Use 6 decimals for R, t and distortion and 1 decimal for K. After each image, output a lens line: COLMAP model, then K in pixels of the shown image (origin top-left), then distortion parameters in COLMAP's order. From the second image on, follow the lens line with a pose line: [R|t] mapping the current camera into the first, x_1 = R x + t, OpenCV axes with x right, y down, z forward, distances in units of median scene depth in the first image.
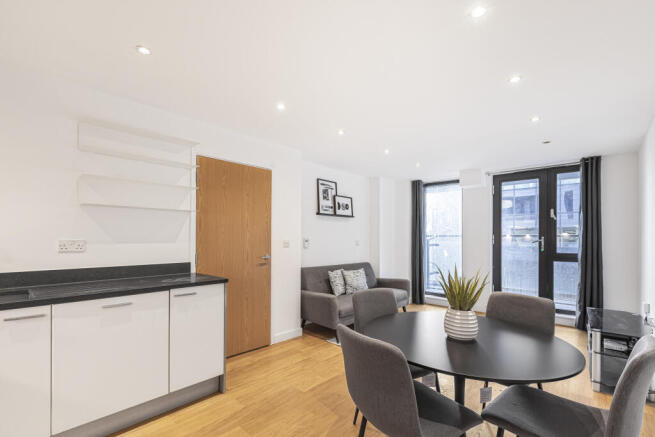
lens RADIAL K [[297.5, 0, 327.8], [0, 297.5, 240.2], [0, 0, 1]] dist [-0.002541, -0.000372]
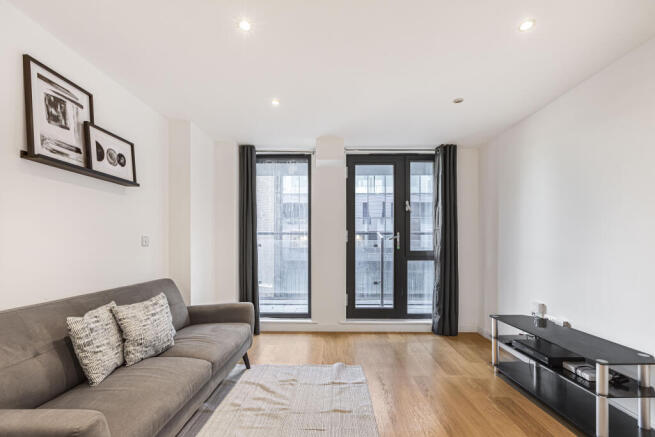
lens RADIAL K [[297.5, 0, 329.5], [0, 297.5, 241.9], [0, 0, 1]] dist [-0.002541, -0.000372]
pose [[0.748696, -0.003530, 0.662904, 0.002030], [0.008964, 0.999948, -0.004800, 0.017572], [-0.662852, 0.009536, 0.748689, 0.488898]]
